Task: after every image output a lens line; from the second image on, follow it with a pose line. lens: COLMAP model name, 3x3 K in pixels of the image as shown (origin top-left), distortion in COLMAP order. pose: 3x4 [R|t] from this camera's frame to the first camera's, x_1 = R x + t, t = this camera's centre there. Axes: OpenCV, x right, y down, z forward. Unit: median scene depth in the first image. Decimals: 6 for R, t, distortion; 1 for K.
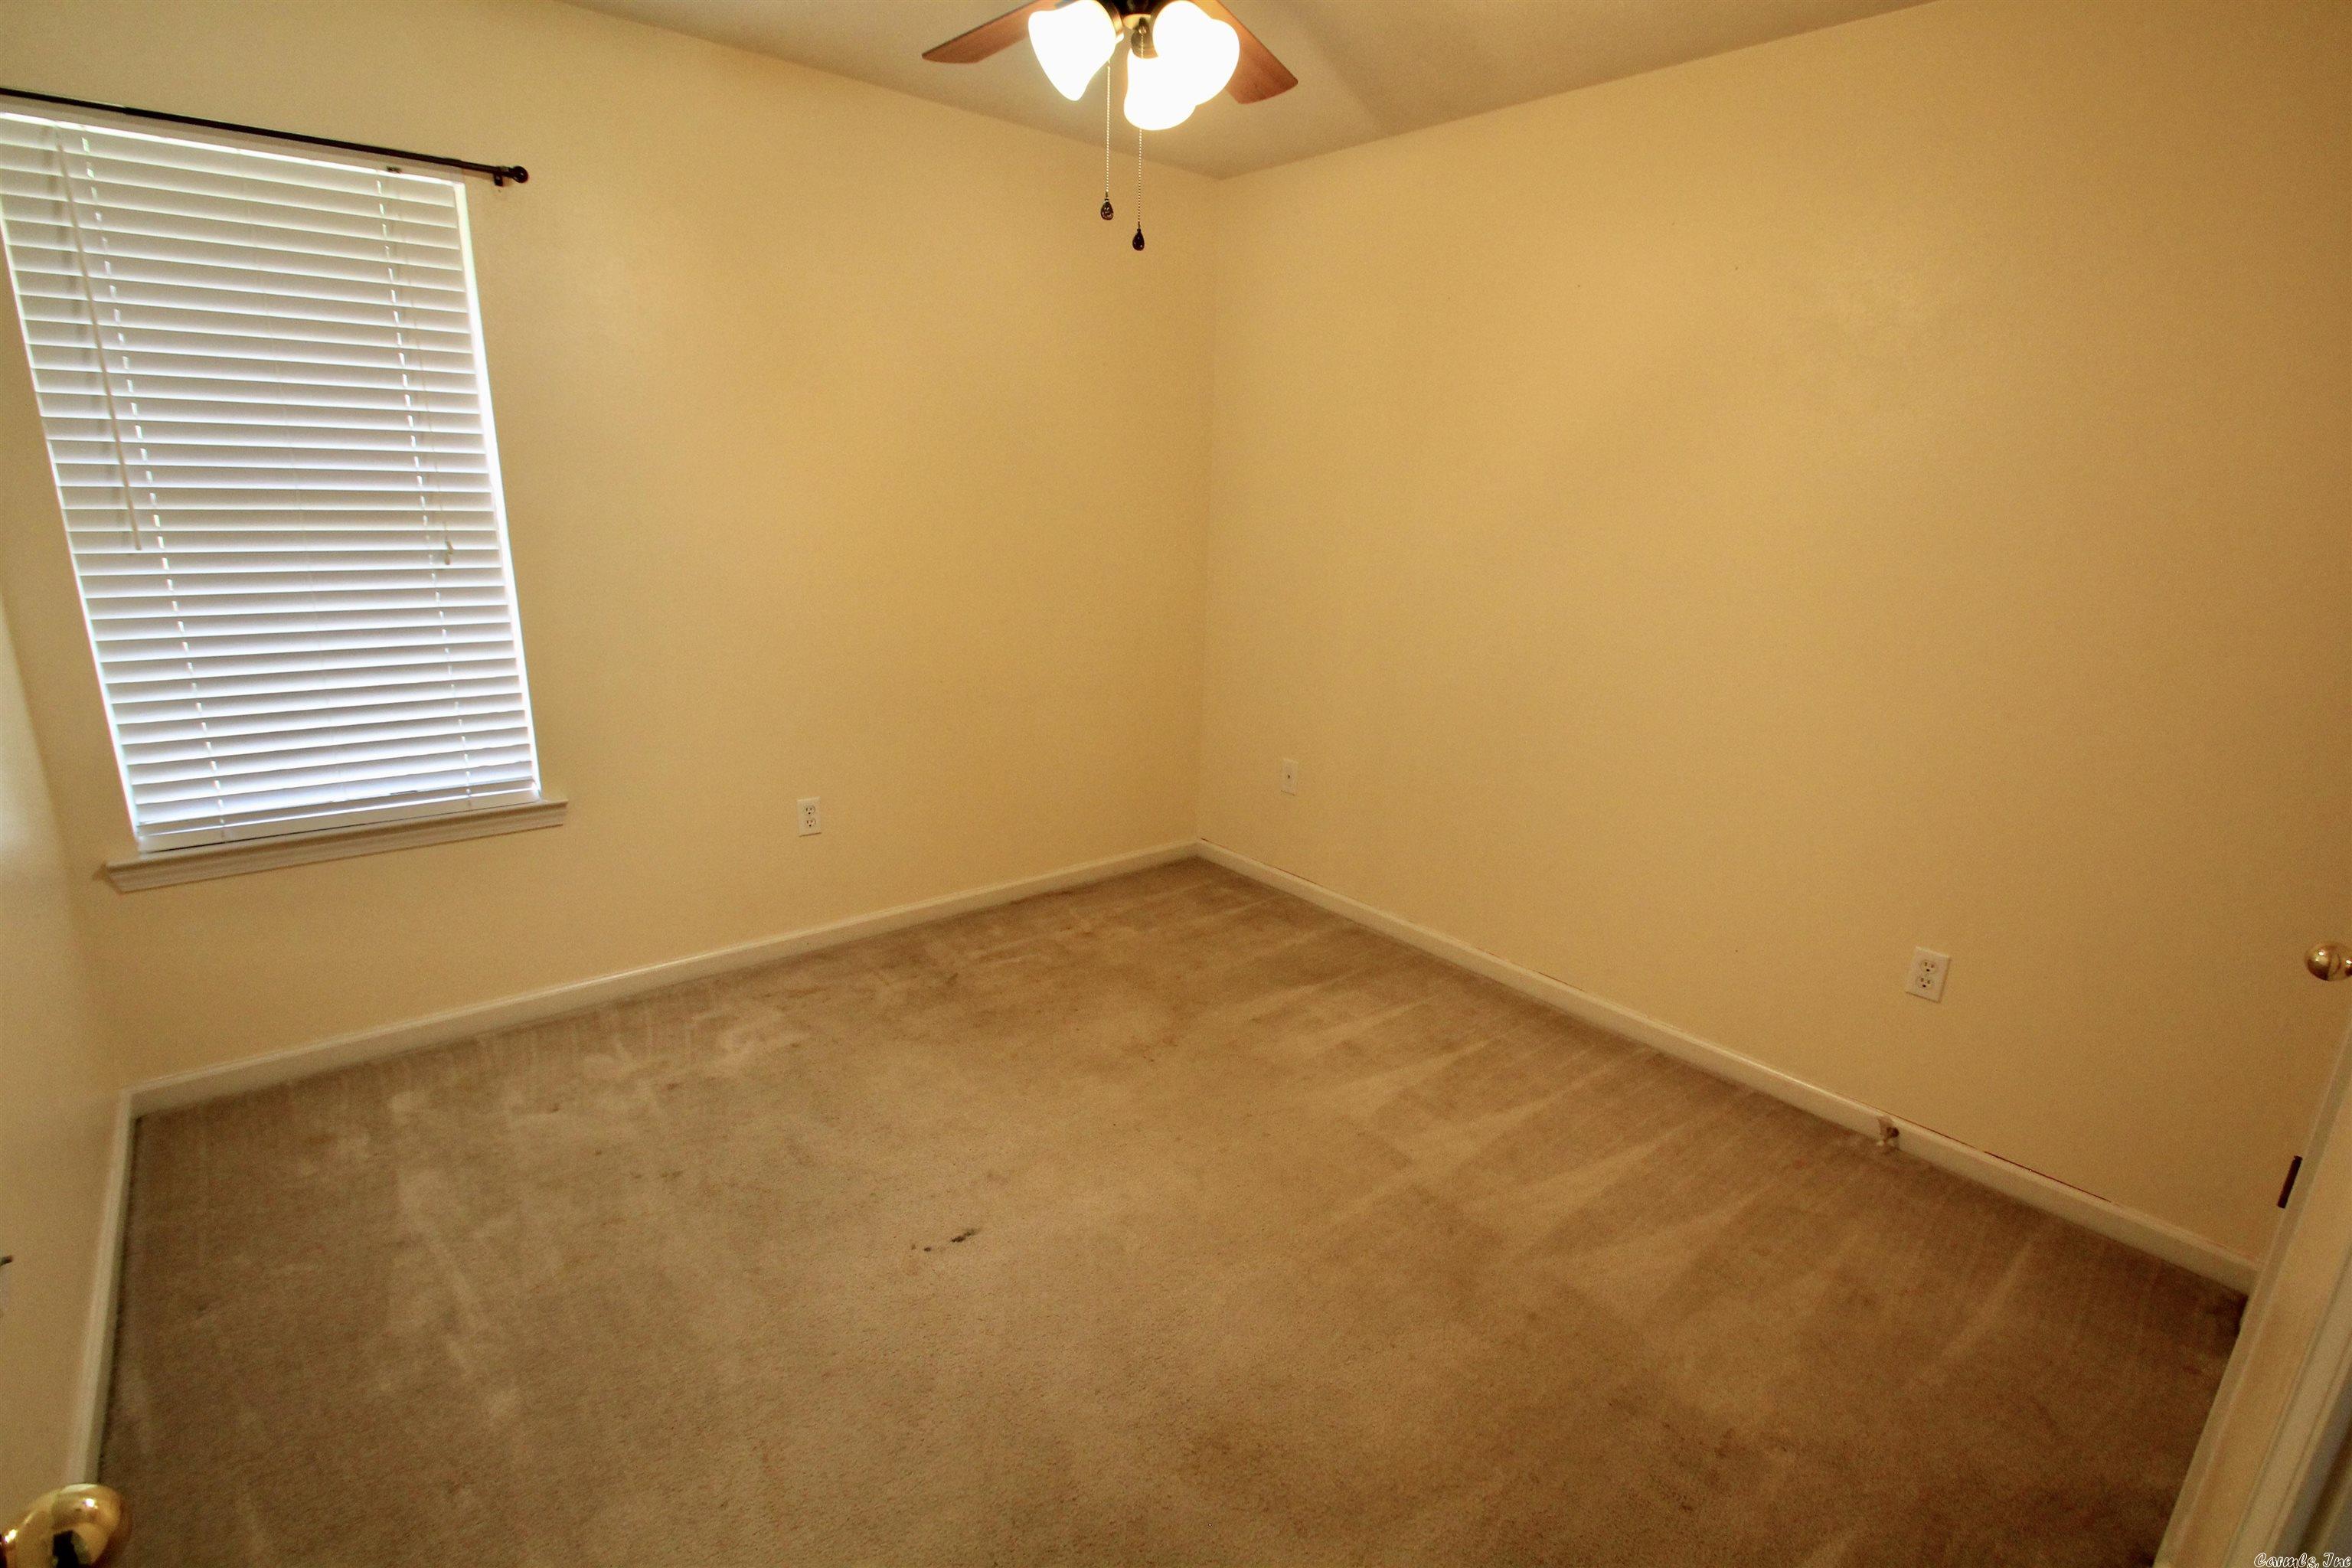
lens RADIAL K [[1080.5, 0, 1196.7], [0, 1080.5, 792.2], [0, 0, 1]] dist [0.004754, -0.014218]
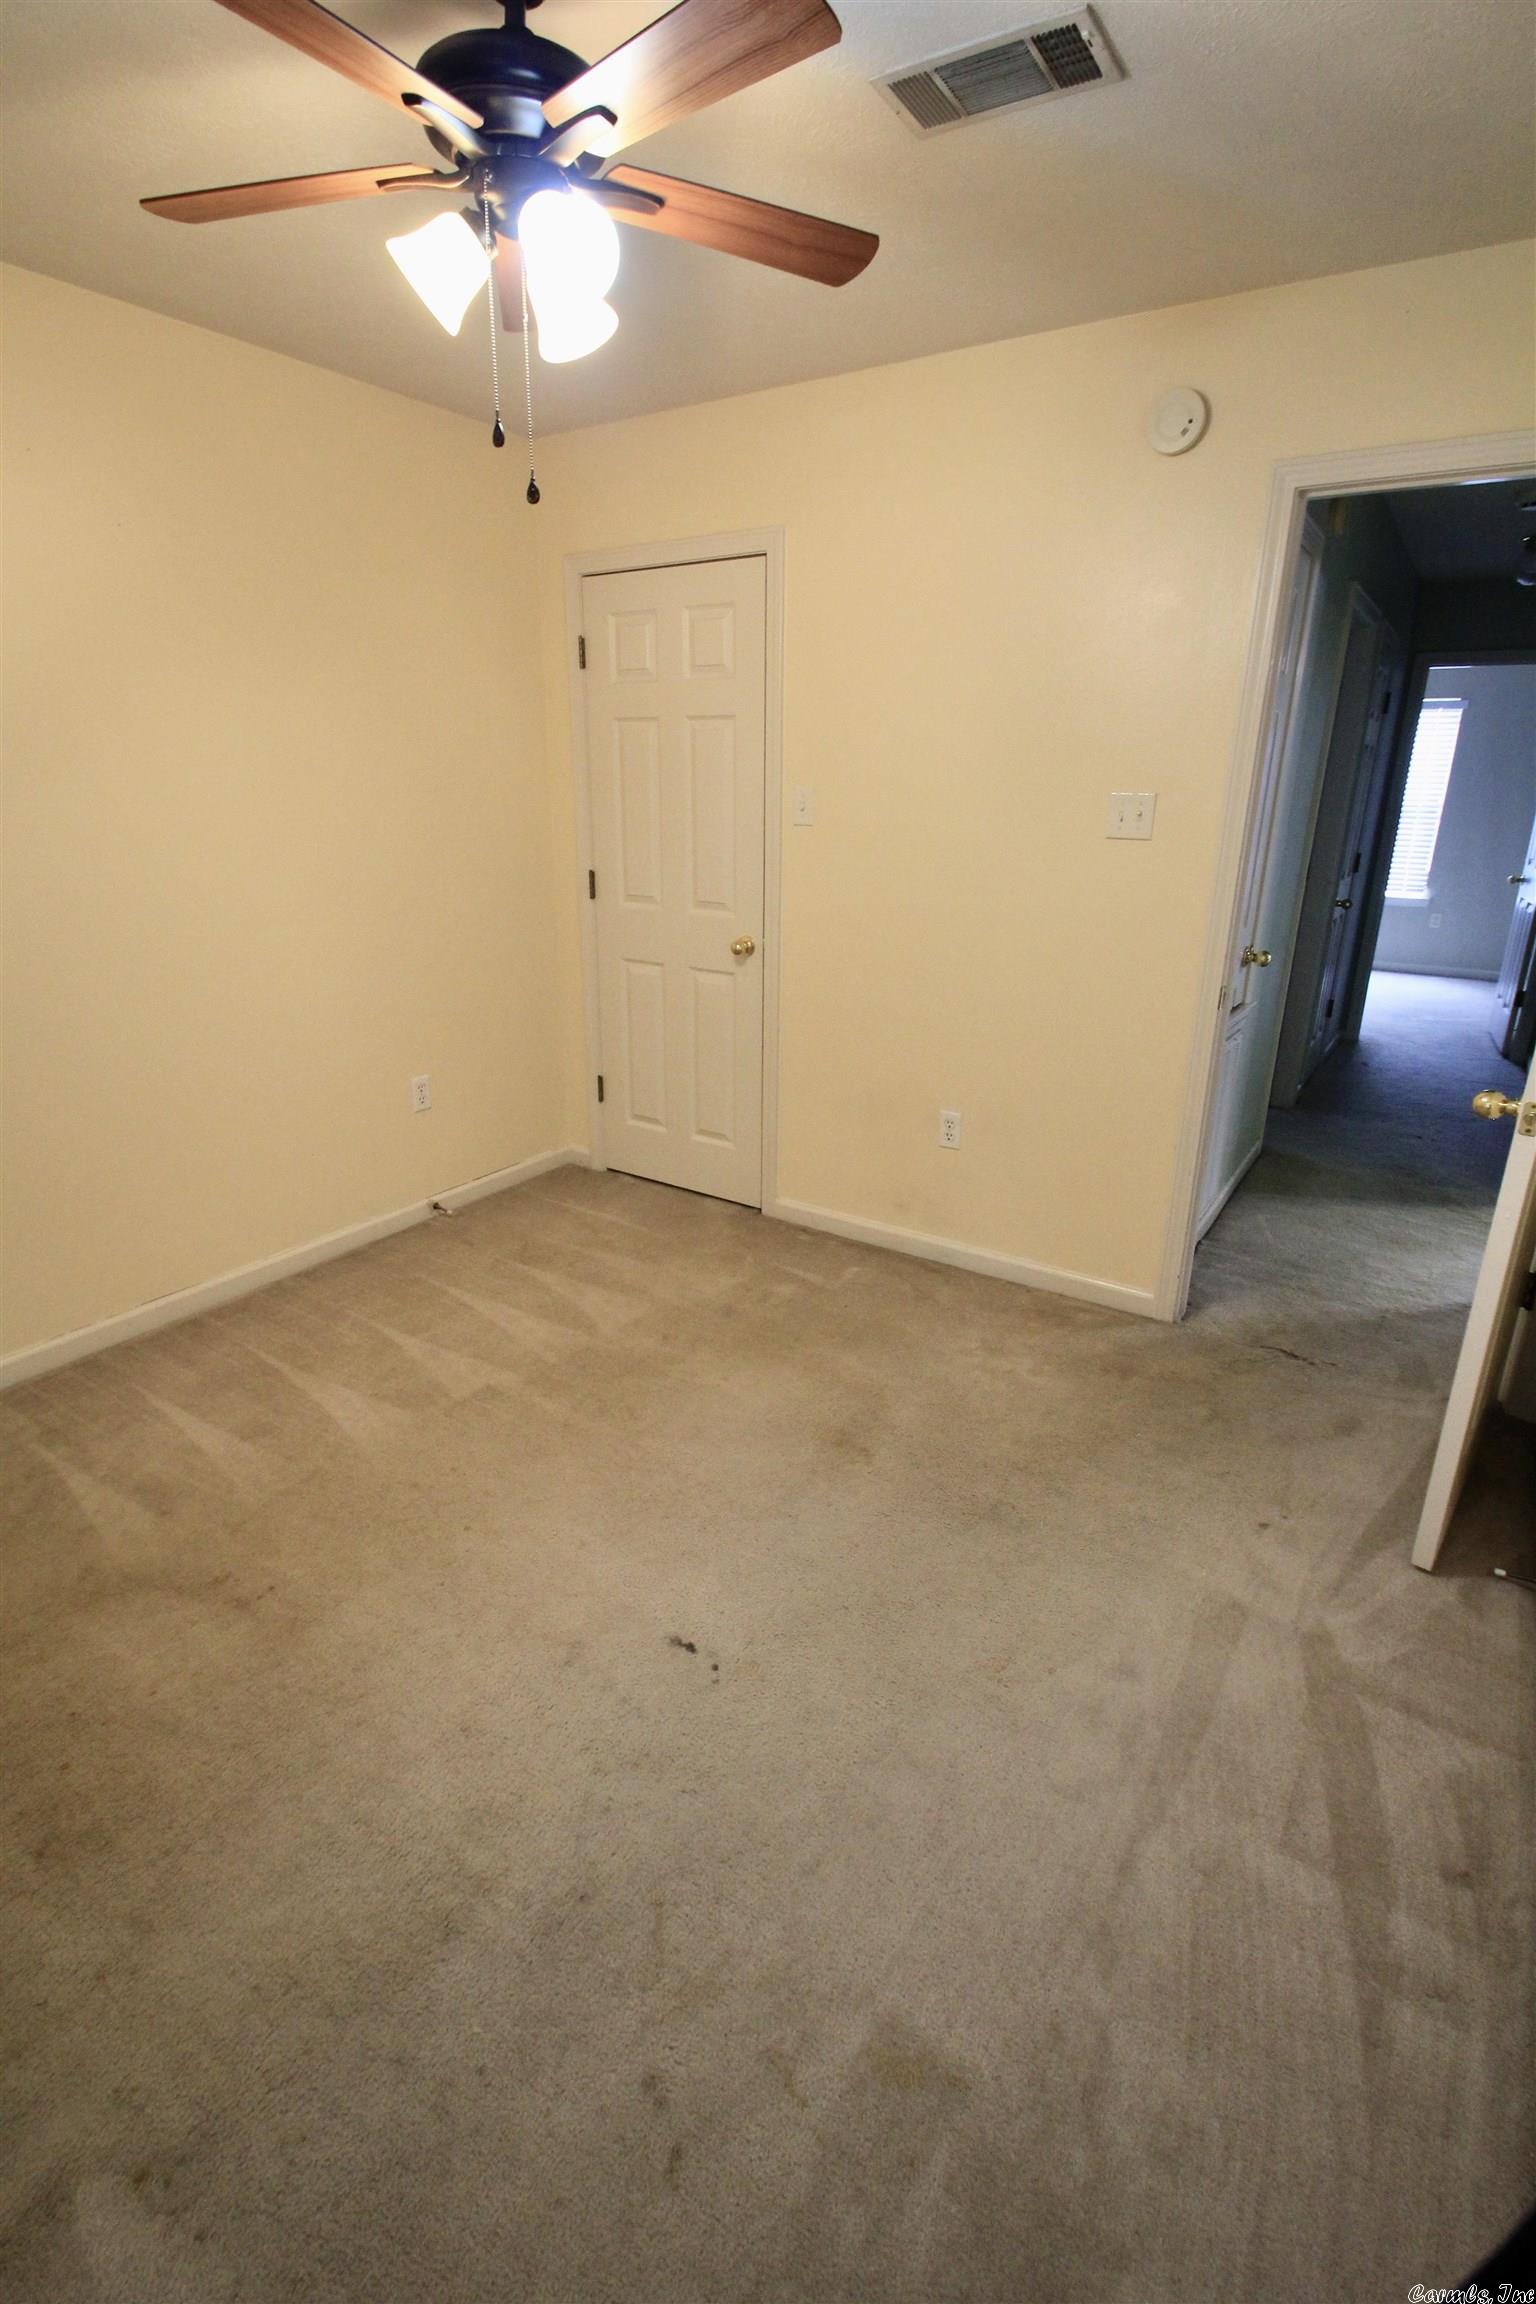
lens RADIAL K [[1058.4, 0, 769.6], [0, 1058.4, 1138.2], [0, 0, 1]] dist [0.004754, -0.014218]
pose [[-0.271329, -0.351053, 0.896182, -0.825811], [0.236451, 0.878265, 0.415623, -0.287551], [-0.932991, 0.324673, -0.155292, 0.886068]]
